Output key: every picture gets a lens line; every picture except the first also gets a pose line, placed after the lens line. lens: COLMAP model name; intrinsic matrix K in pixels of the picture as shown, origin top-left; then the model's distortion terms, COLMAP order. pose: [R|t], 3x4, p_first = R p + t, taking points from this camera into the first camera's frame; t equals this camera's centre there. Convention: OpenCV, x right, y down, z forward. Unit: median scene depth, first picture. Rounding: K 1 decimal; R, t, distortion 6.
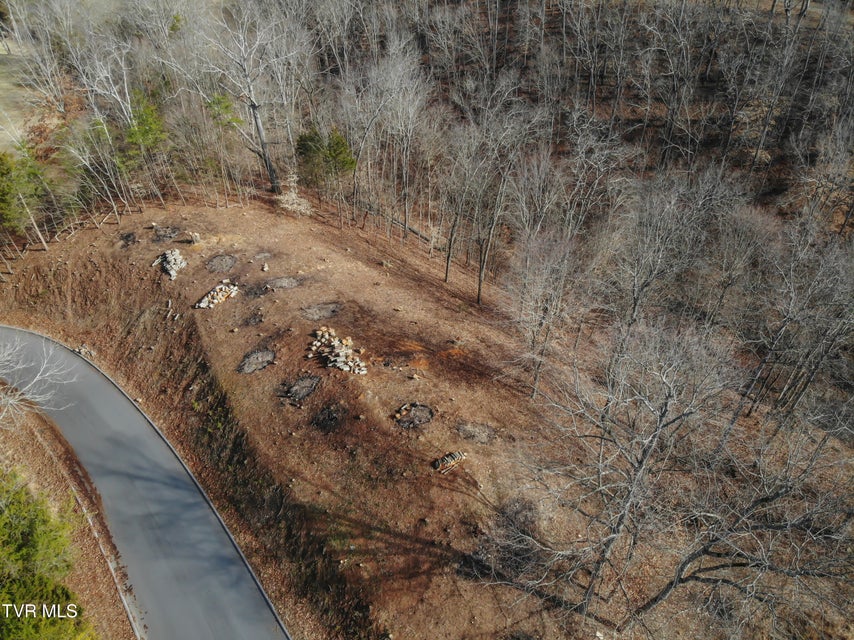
lens RADIAL K [[638.9, 0, 452.3], [0, 638.9, 311.7], [0, 0, 1]] dist [0.068044, -0.172317]
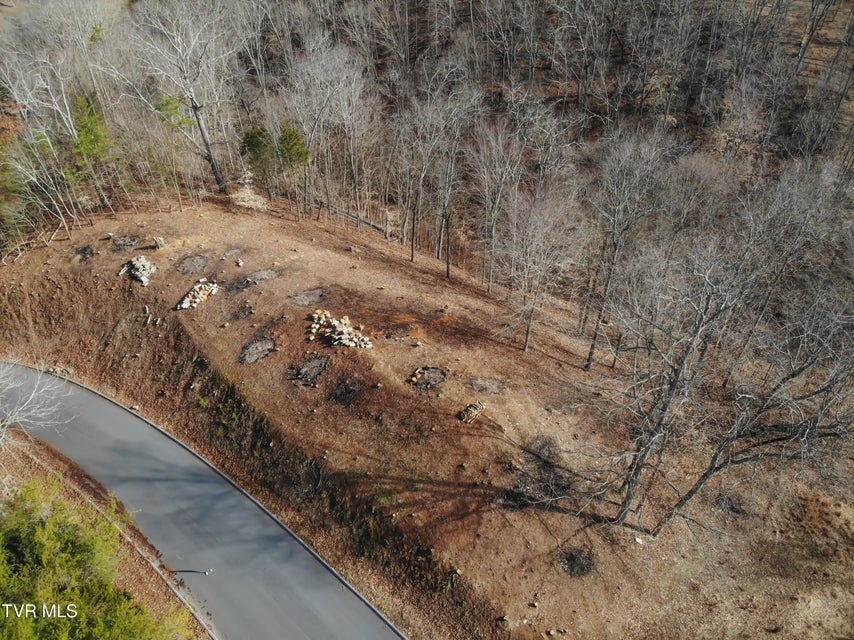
lens RADIAL K [[638.9, 0, 451.4], [0, 638.9, 307.5], [0, 0, 1]] dist [0.068044, -0.172317]
pose [[0.982844, -0.121821, 0.138483, -0.135944], [0.122462, 0.992465, 0.003912, 0.043098], [-0.137916, 0.013114, 0.990357, -0.043197]]
